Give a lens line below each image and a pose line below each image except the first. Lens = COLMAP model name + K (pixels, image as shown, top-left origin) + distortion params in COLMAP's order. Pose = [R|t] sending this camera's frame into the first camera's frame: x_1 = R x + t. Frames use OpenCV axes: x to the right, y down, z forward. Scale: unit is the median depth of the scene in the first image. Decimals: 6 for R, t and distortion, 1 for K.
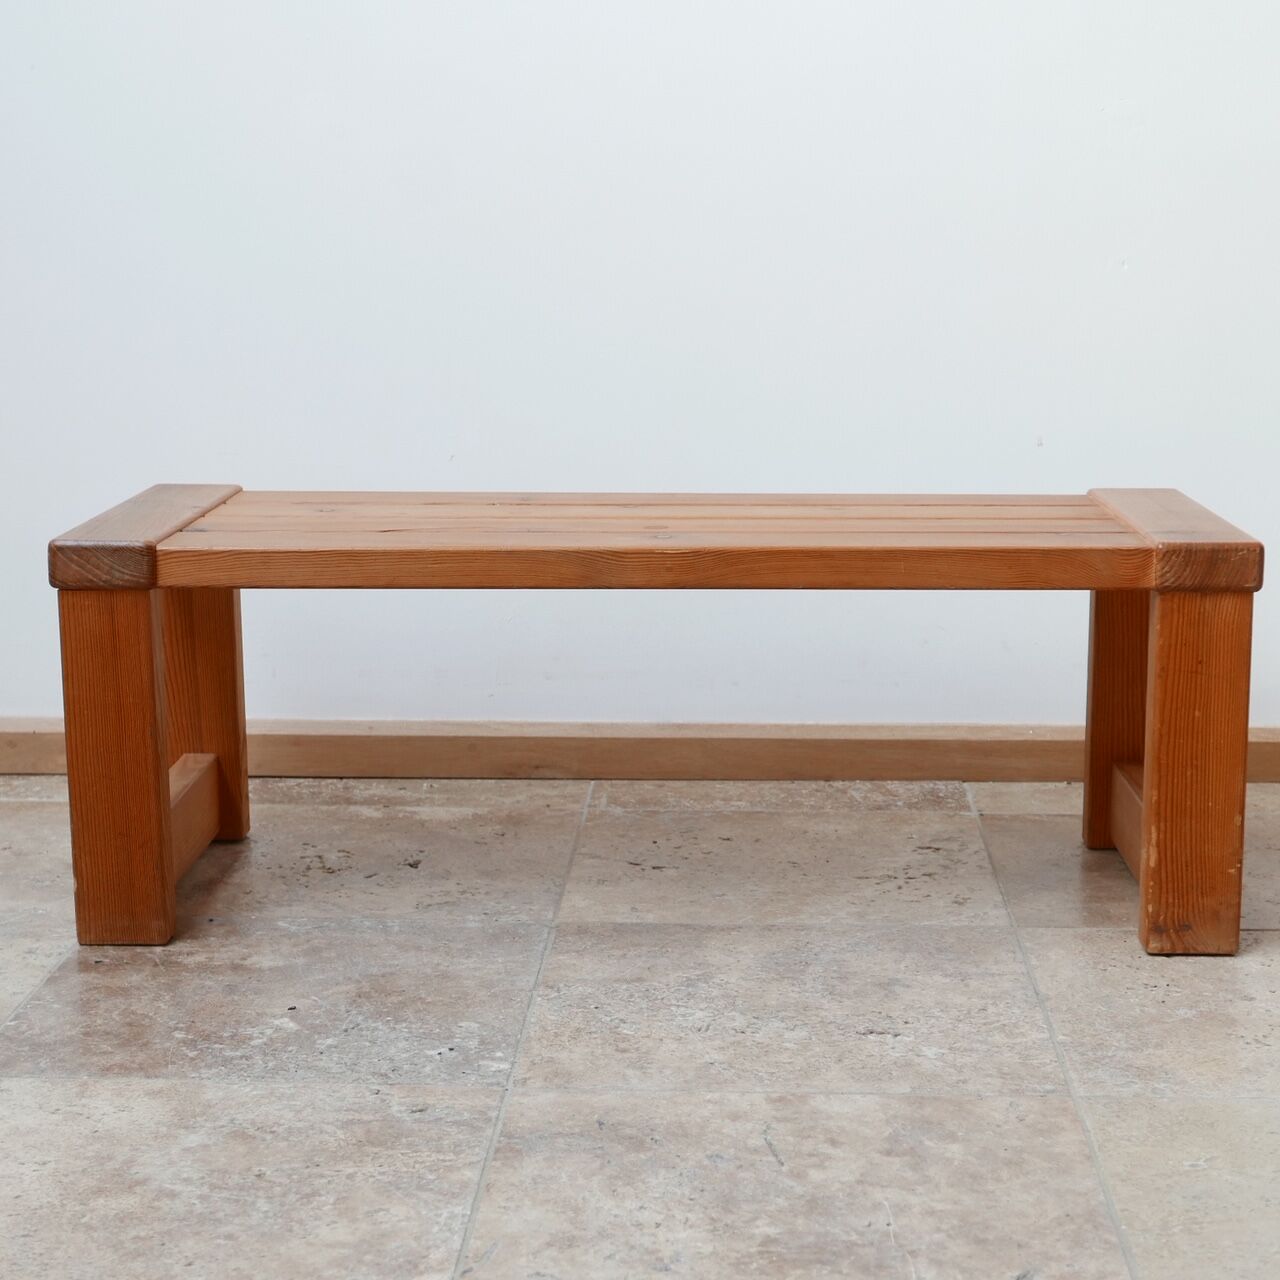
lens RADIAL K [[2409.6, 0, 642.2], [0, 2409.6, 631.9], [0, 0, 1]] dist [-0.024238, 0.000000]
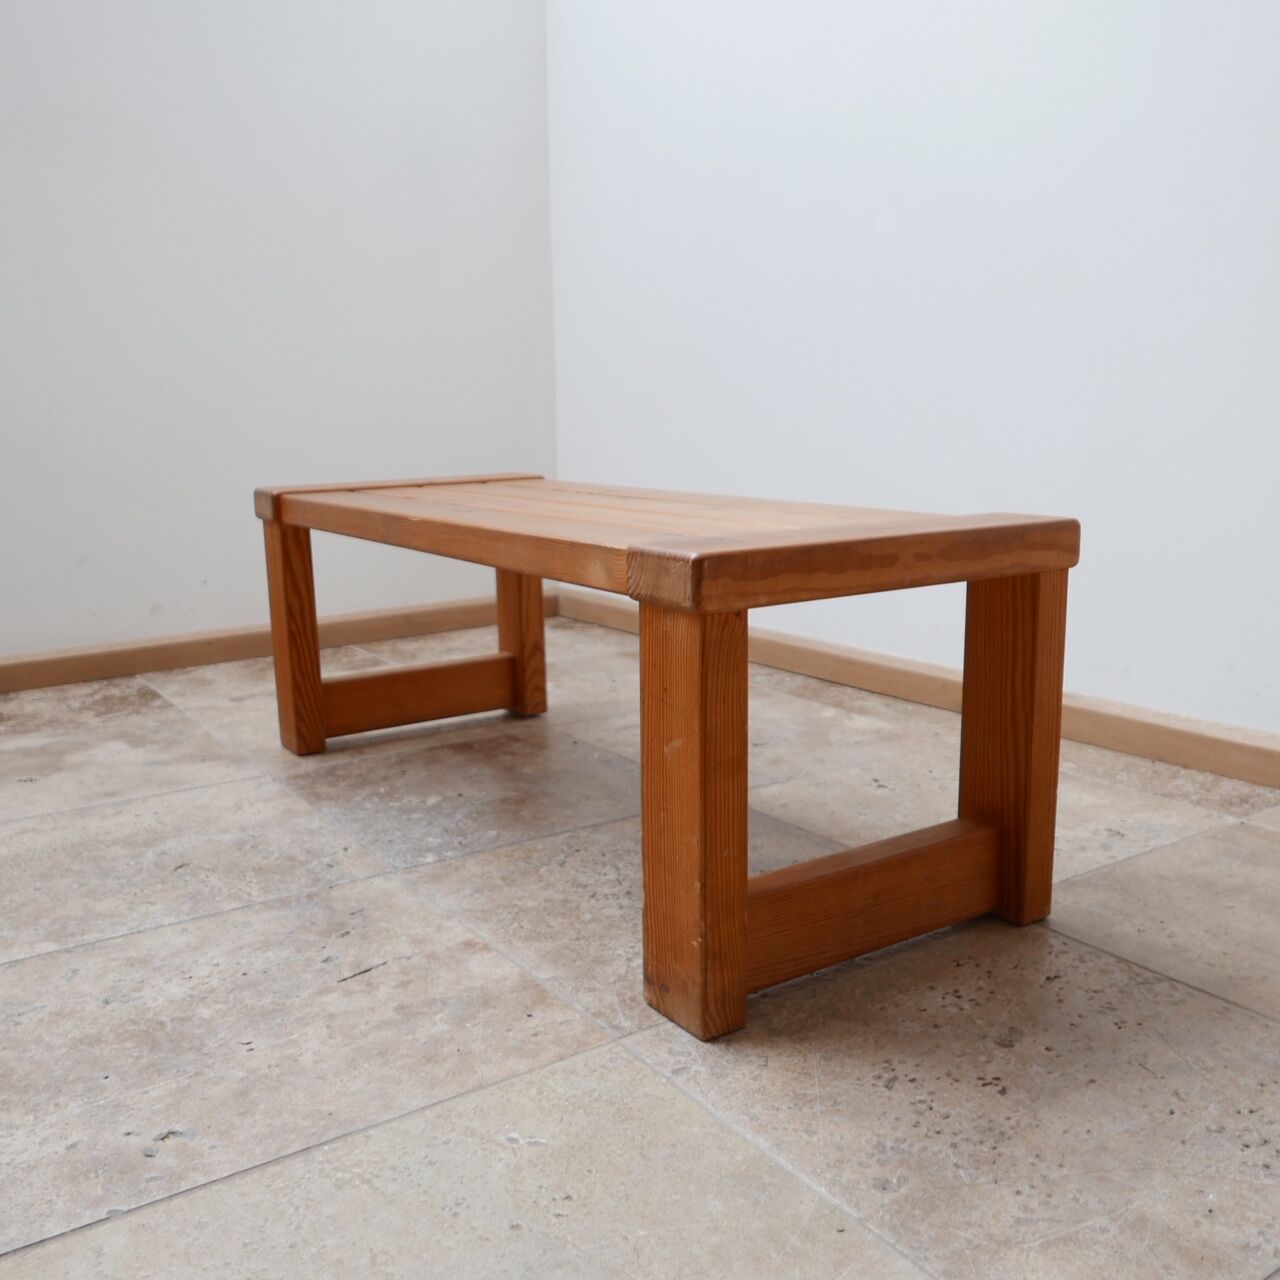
lens RADIAL K [[1209.6, 0, 641.9], [0, 1209.6, 638.8], [0, 0, 1]] dist [-0.013419, 0.000000]
pose [[0.599308, 0.137142, -0.788684, 0.562911], [-0.127359, 0.989002, 0.075197, -0.013603], [0.790322, 0.055380, 0.610183, 0.686408]]
